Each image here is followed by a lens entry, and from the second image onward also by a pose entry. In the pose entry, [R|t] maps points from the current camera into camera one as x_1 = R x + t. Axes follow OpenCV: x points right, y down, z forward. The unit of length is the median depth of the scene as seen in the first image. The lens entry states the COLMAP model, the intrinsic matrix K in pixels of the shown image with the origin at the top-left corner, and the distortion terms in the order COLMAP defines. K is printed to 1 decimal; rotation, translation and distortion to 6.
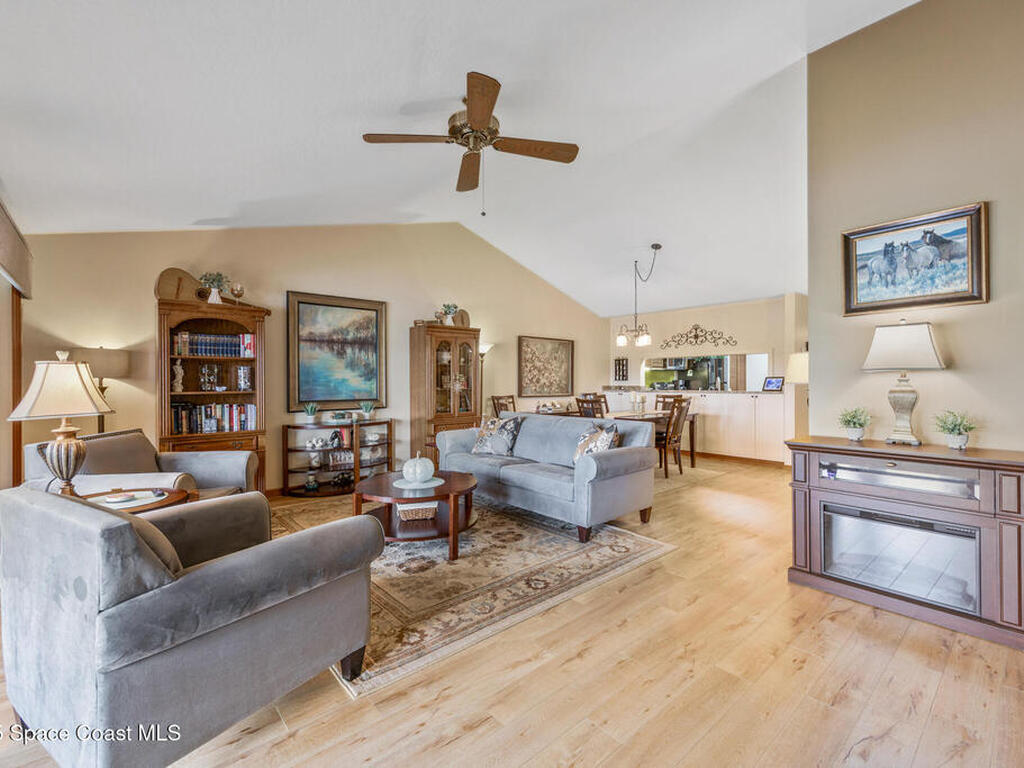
lens RADIAL K [[464.5, 0, 510.9], [0, 464.5, 380.2], [0, 0, 1]] dist [-0.004257, -0.000272]
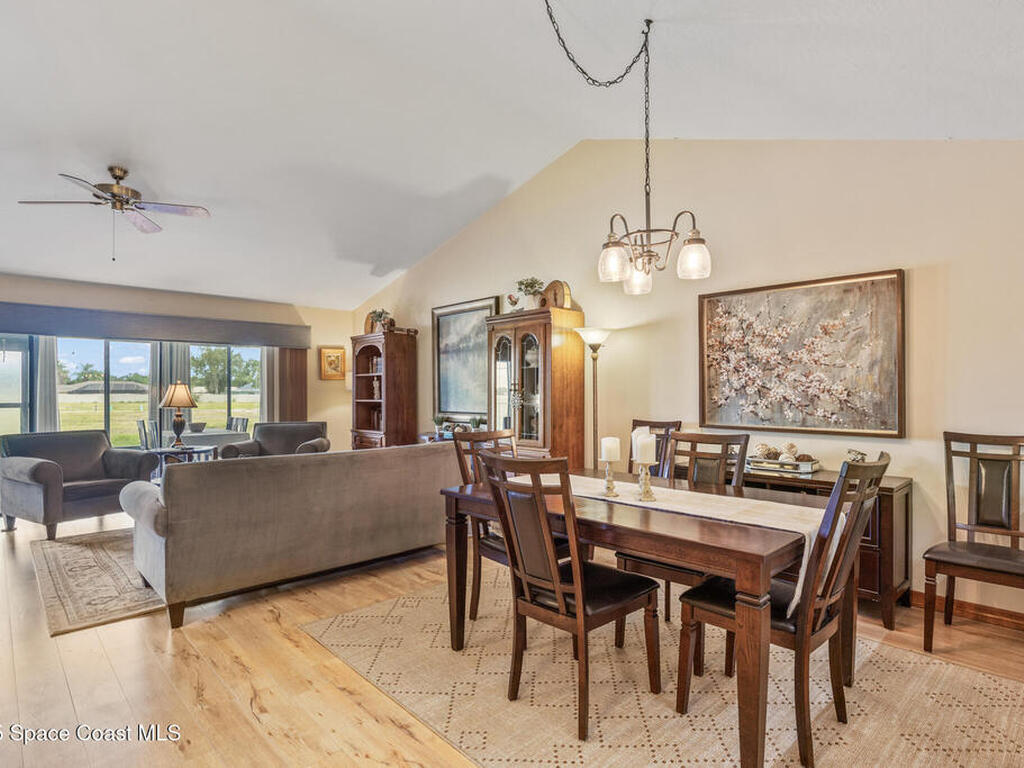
lens RADIAL K [[560.0, 0, 510.1], [0, 560.0, 392.0], [0, 0, 1]] dist [-0.005318, -0.000537]
pose [[0.033904, -0.000417, -0.999425, 0.692836], [-0.000442, 1.000000, -0.000432, 0.002108], [0.999425, 0.000457, 0.033904, 0.950198]]
